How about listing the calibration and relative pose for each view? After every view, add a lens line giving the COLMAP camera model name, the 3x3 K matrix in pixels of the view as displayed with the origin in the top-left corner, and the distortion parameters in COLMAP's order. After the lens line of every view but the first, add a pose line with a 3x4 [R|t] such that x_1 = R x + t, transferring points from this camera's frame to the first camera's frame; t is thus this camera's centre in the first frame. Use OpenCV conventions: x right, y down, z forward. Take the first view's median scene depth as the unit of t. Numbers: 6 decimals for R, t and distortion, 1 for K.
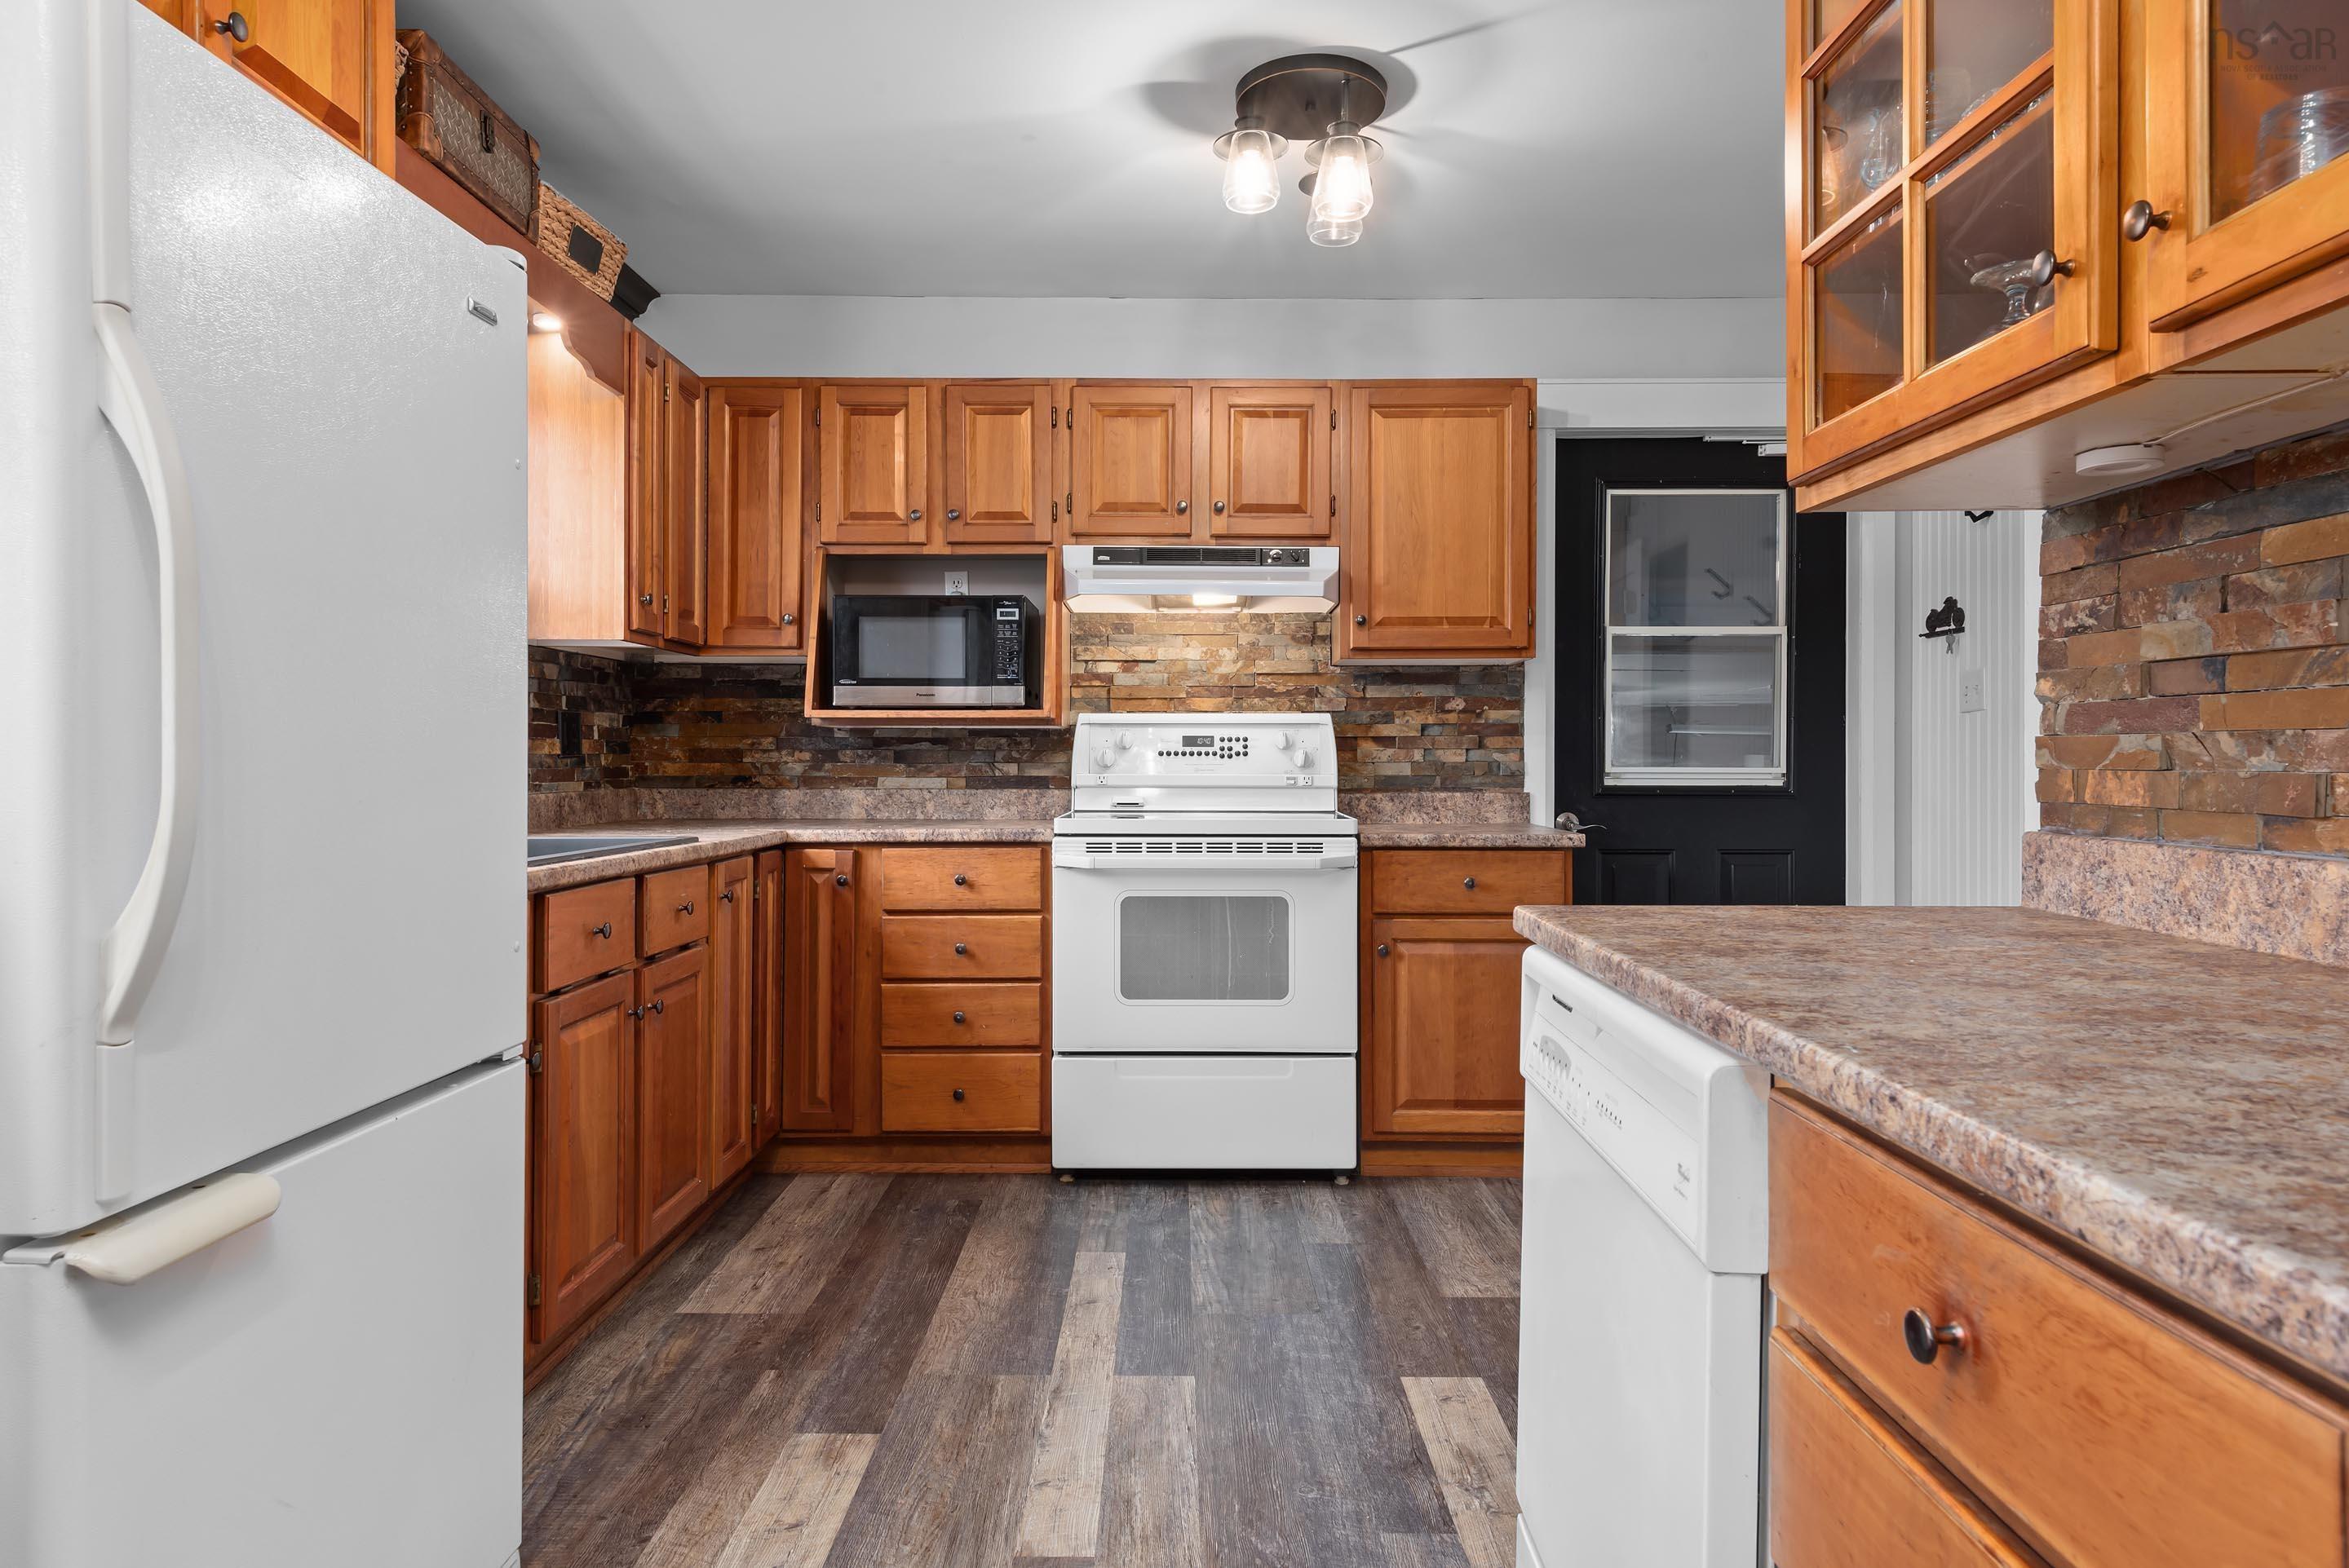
lens RADIAL K [[1439.0, 0, 1184.2], [0, 1439.0, 750.4], [0, 0, 1]] dist [0.002848, 0.000102]
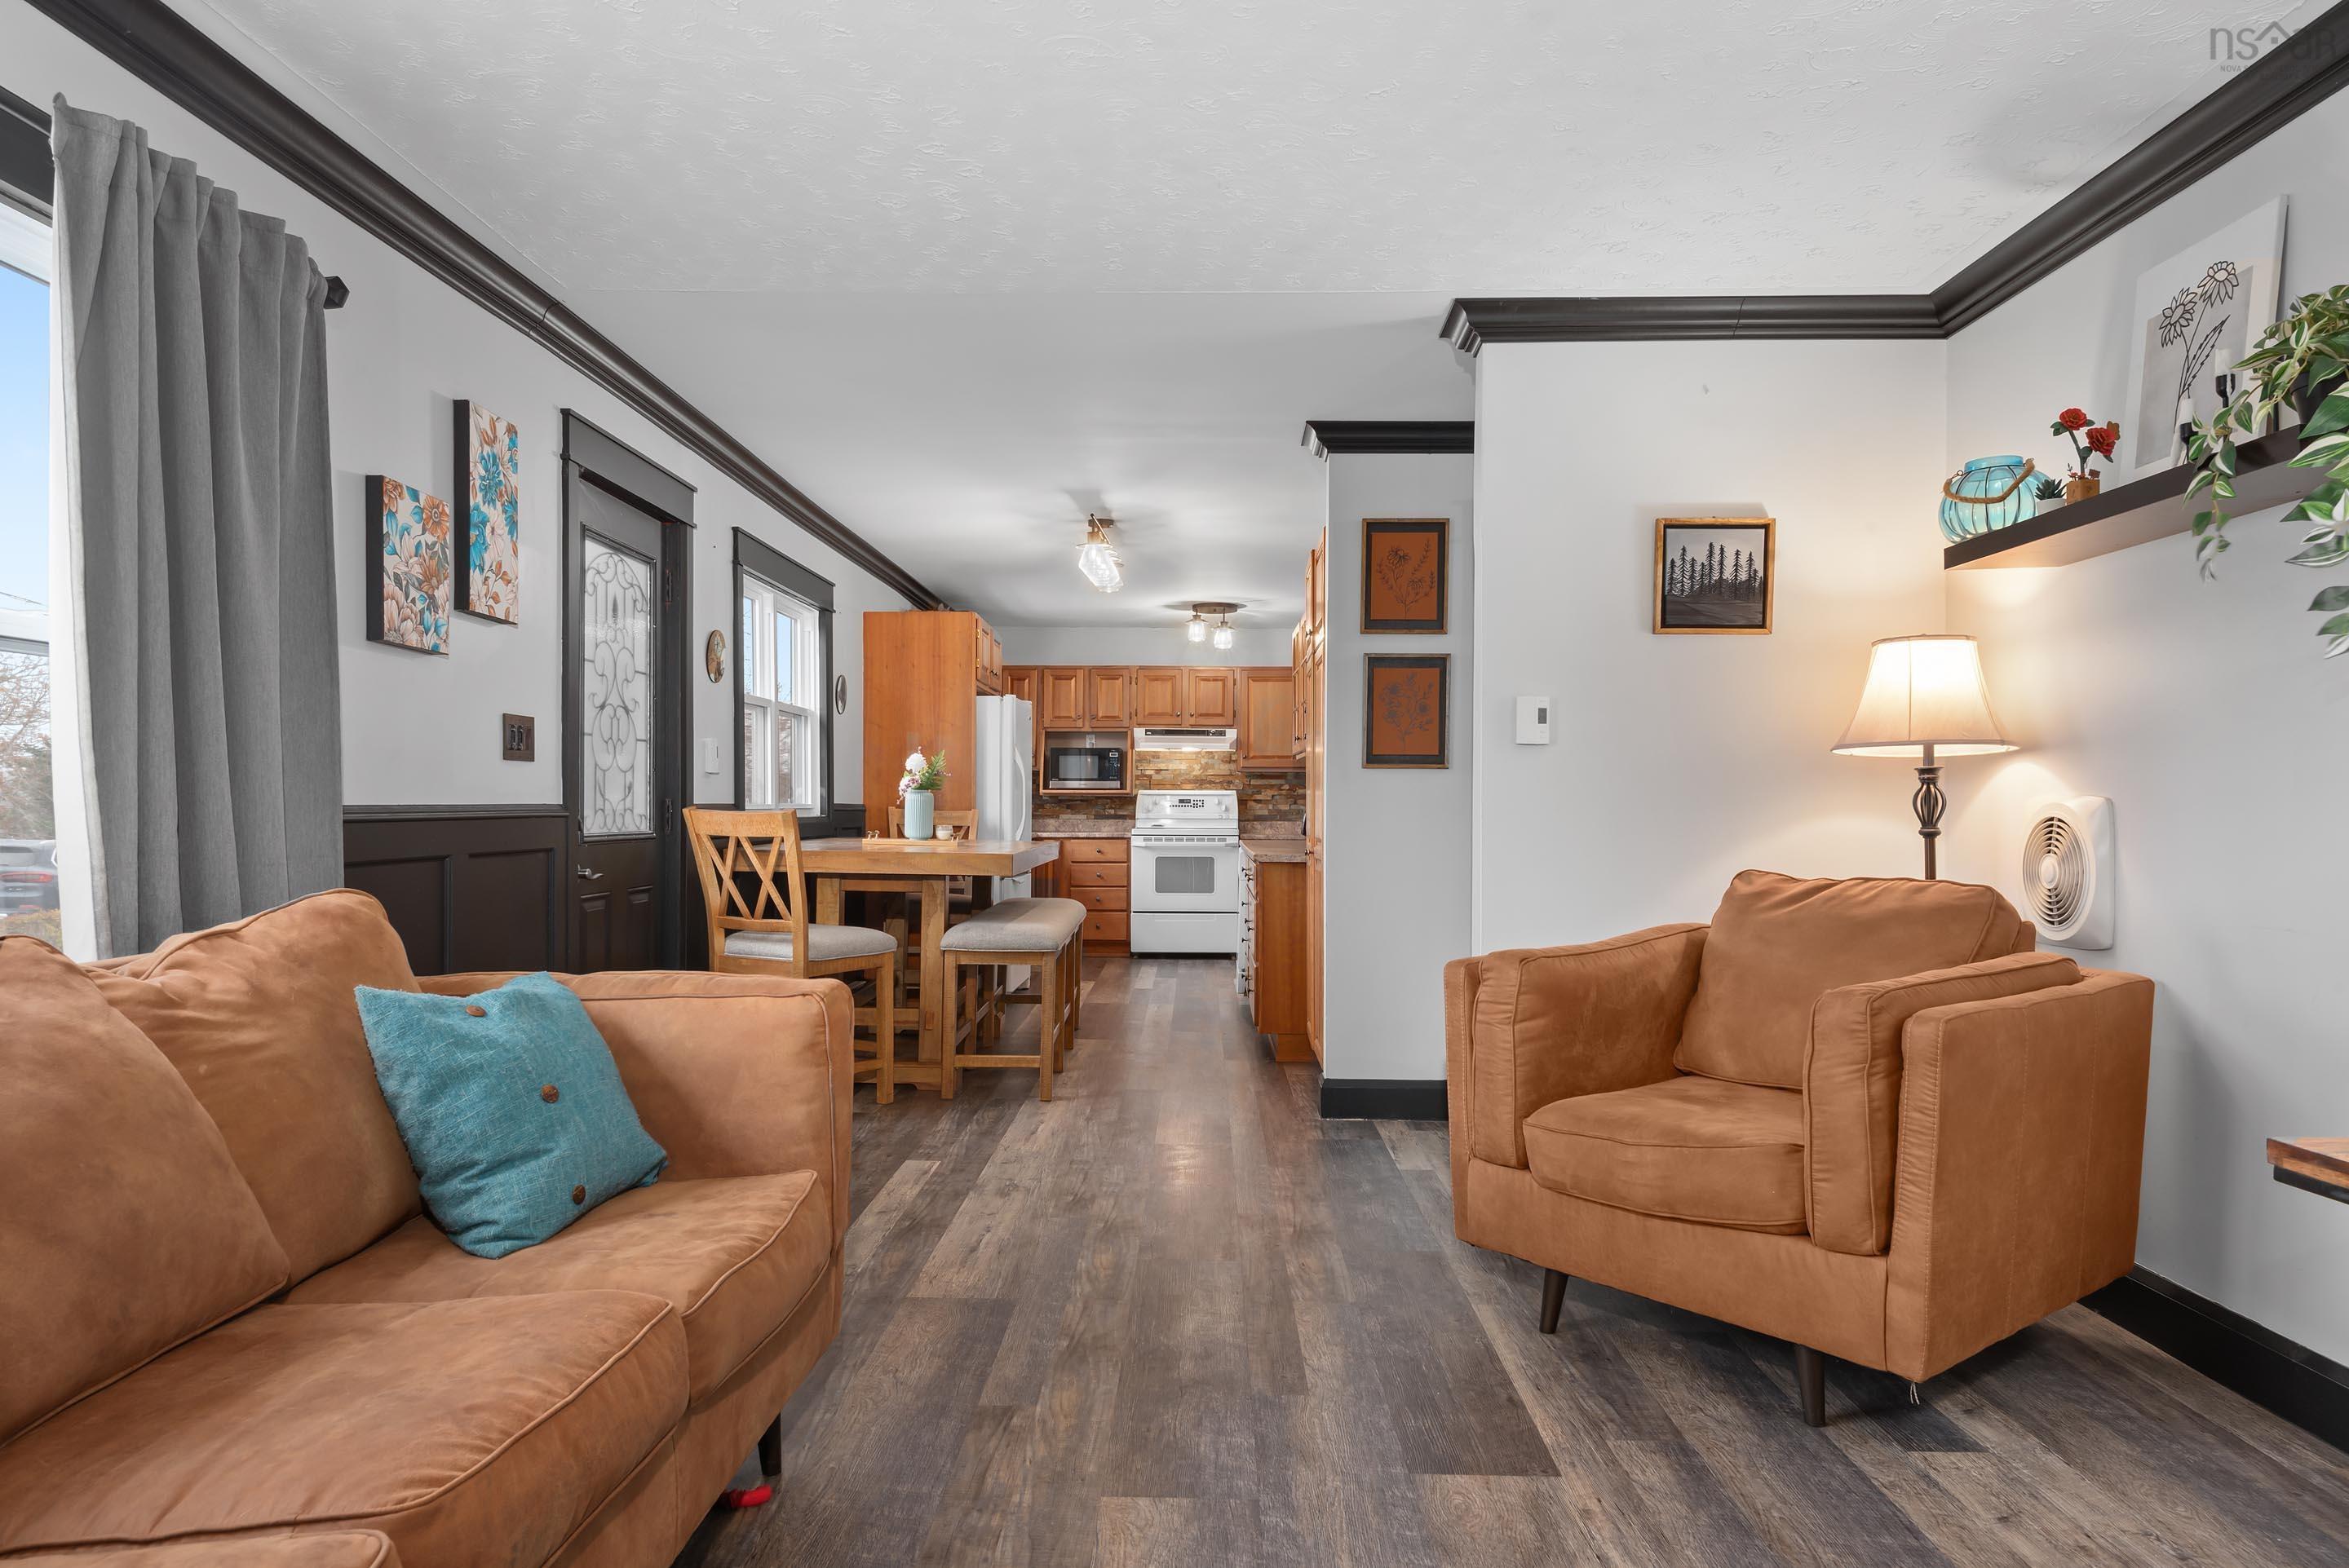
lens RADIAL K [[1480.2, 0, 1181.0], [0, 1480.2, 811.3], [0, 0, 1]] dist [0.001553, 0.000000]
pose [[0.999839, 0.002303, -0.017782, 0.057274], [-0.002103, 0.999935, 0.011234, -0.020484], [0.017806, -0.011194, 0.999779, -1.891081]]
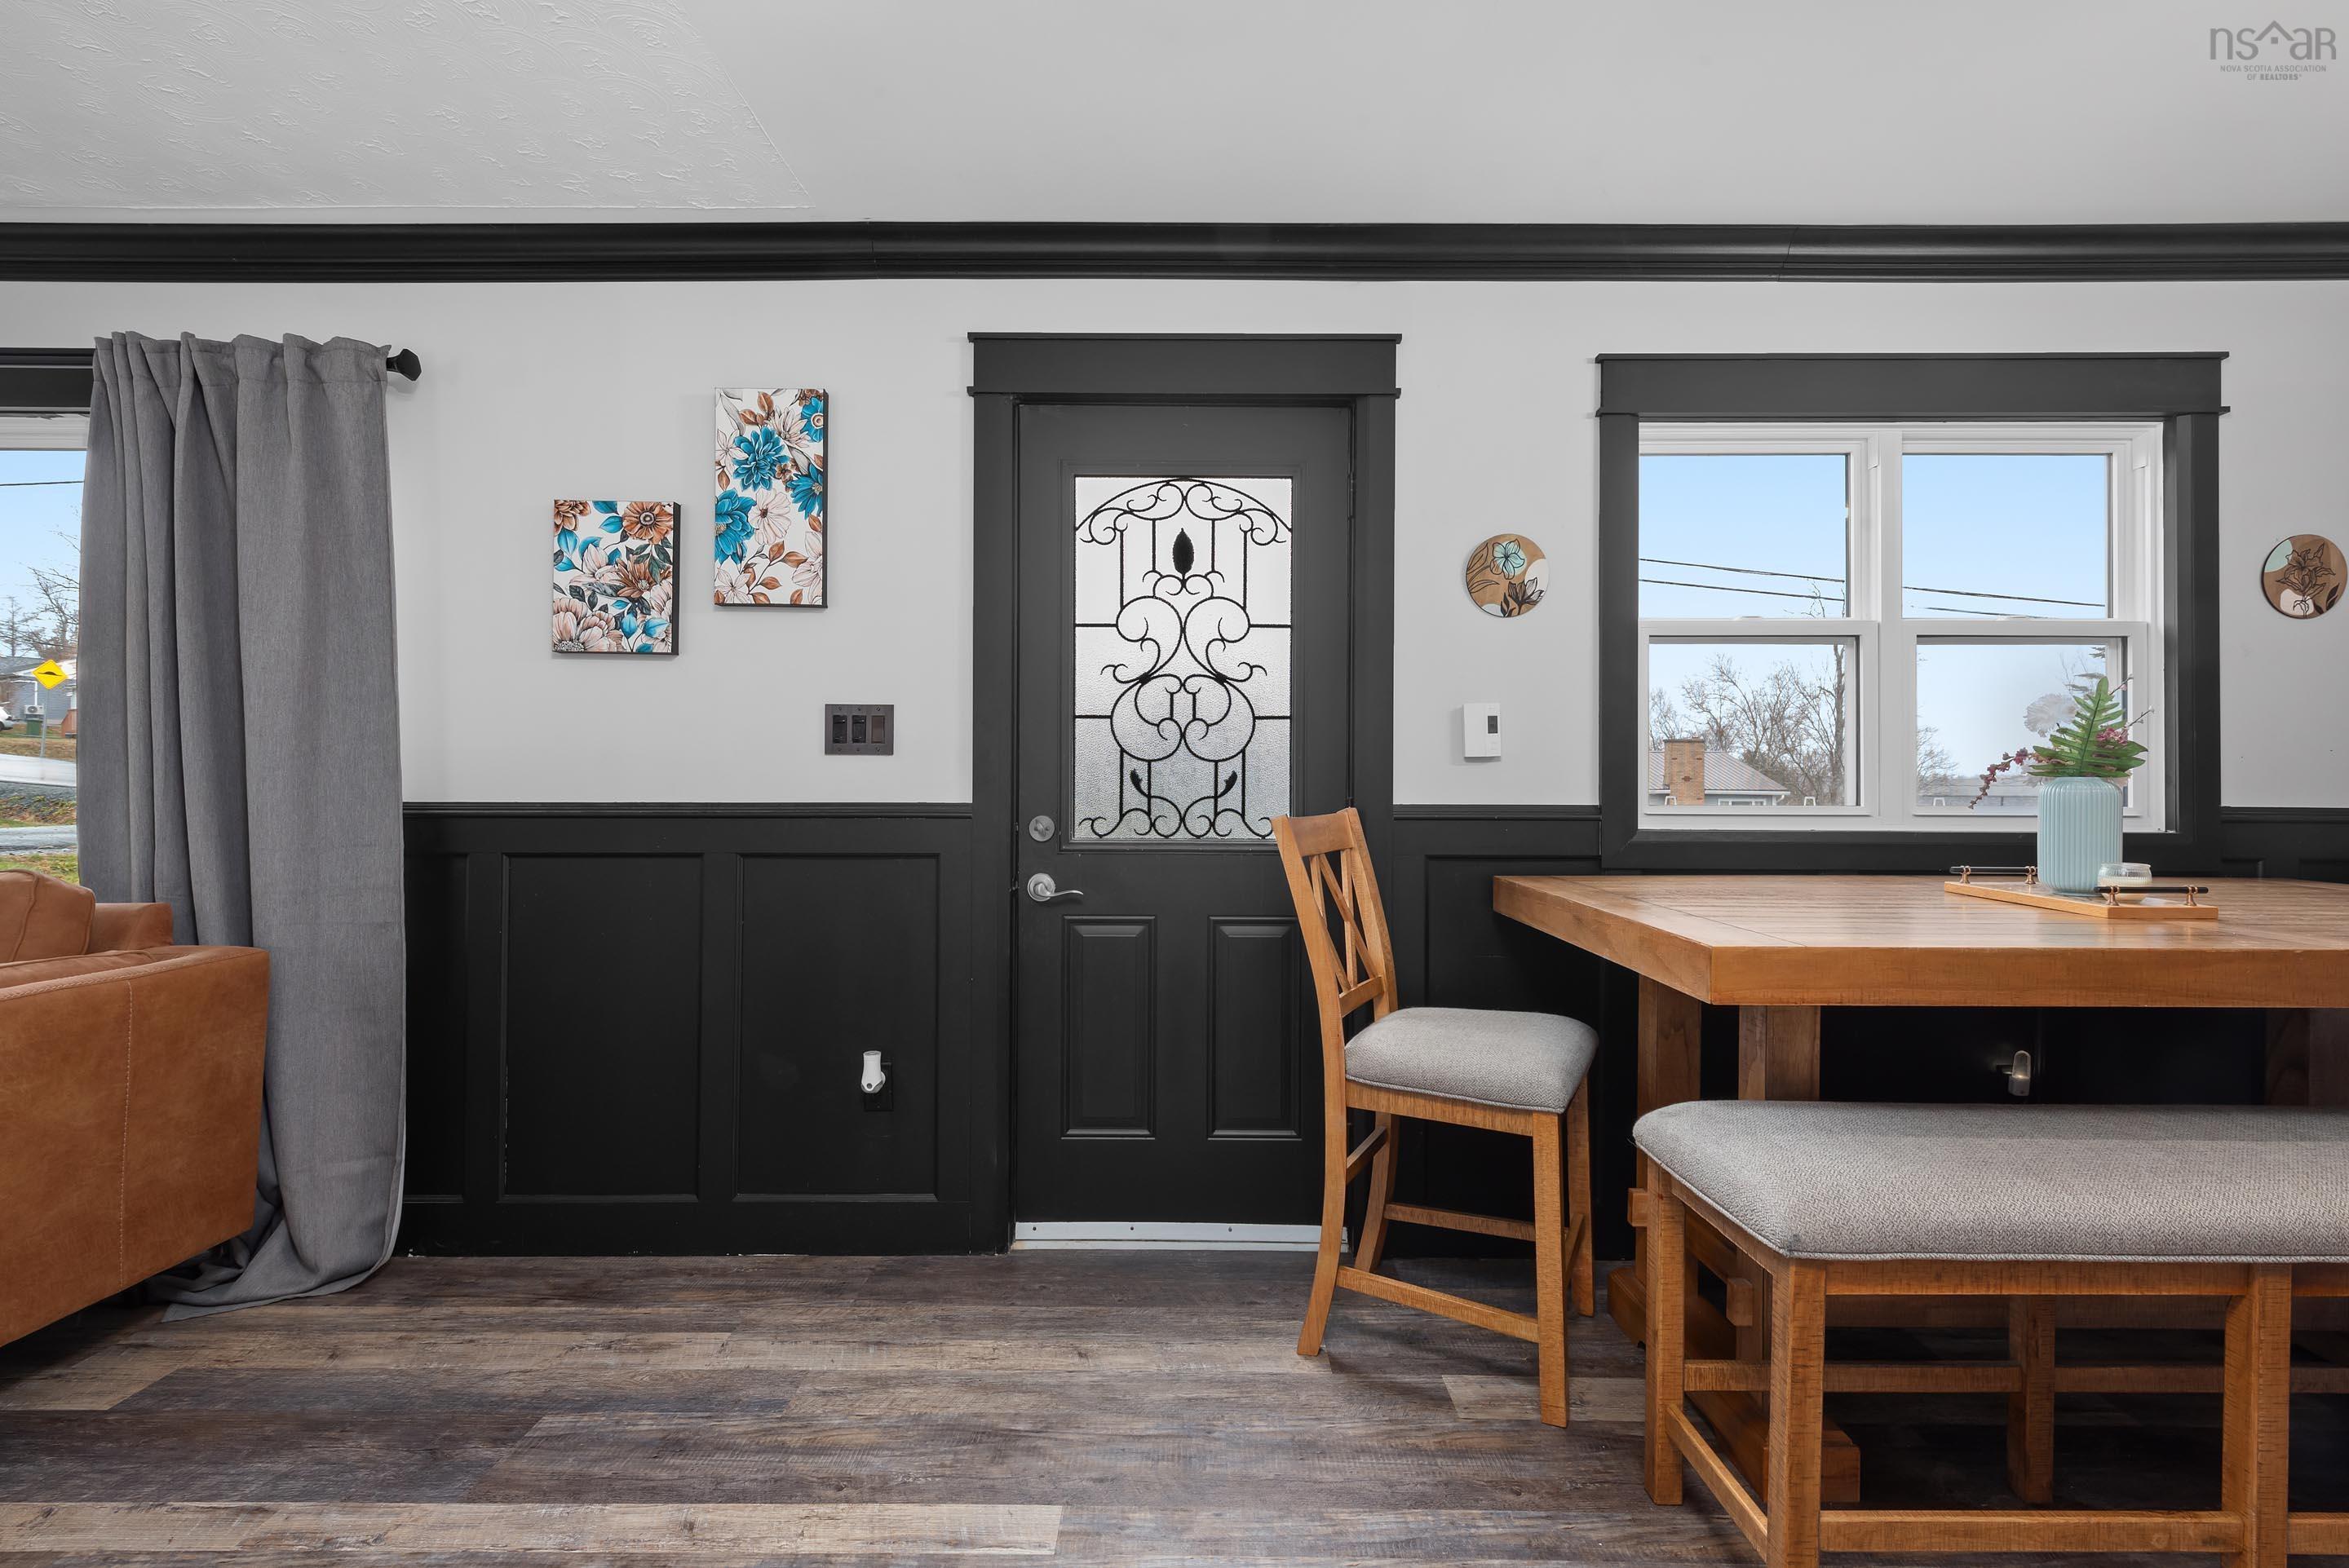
lens RADIAL K [[1103.9, 0, 1174.5], [0, 1103.9, 784.0], [0, 0, 1]] dist [0.011232, -0.000256]
pose [[-0.008849, -0.005267, -0.999947, 0.284805], [0.002351, 0.999983, -0.005288, -0.020301], [0.999958, -0.002397, -0.008836, -0.591403]]
